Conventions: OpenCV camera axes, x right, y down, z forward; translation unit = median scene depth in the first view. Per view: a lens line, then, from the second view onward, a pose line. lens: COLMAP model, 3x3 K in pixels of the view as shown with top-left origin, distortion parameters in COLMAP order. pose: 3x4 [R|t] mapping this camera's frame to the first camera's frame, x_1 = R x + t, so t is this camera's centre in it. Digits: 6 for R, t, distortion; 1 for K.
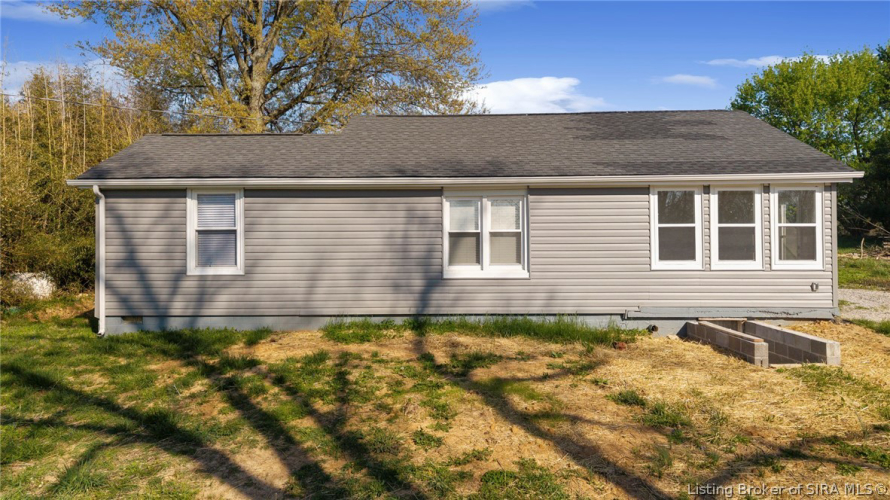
lens RADIAL K [[610.7, 0, 471.4], [0, 610.7, 234.9], [0, 0, 1]] dist [0.008968, 0.000195]
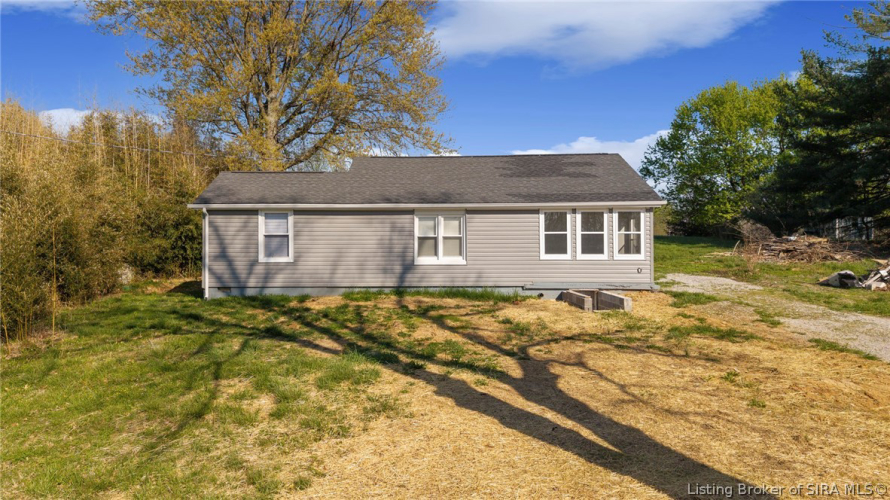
lens RADIAL K [[599.7, 0, 445.0], [0, 599.7, 250.0], [0, 0, 1]] dist [0.062301, -0.091449]
pose [[0.999978, 0.002356, -0.006137, 0.046778], [-0.002215, 0.999736, 0.022868, -0.005661], [0.006190, -0.022854, 0.999720, -0.619984]]
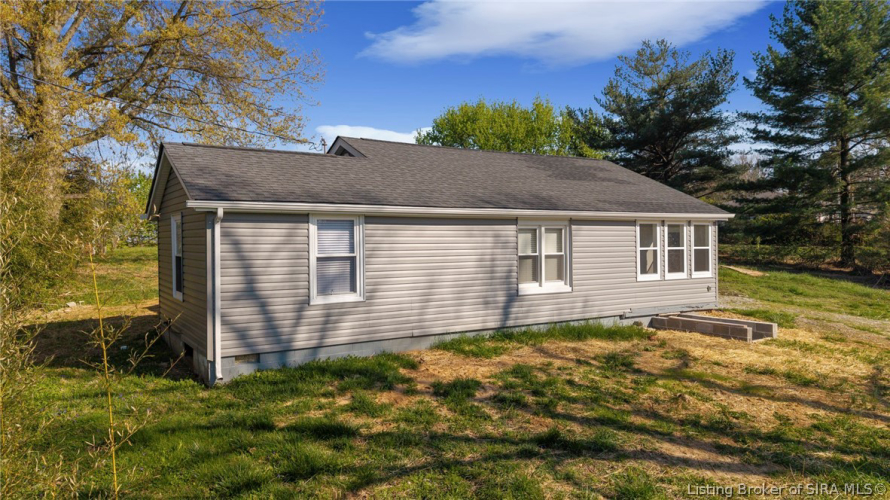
lens RADIAL K [[599.7, 0, 445.0], [0, 599.7, 250.0], [0, 0, 1]] dist [0.062301, -0.091449]
pose [[0.837773, -0.007734, 0.545964, -0.801600], [0.017760, 0.999757, -0.013090, -0.002810], [-0.545730, 0.020663, 0.837706, 0.100439]]
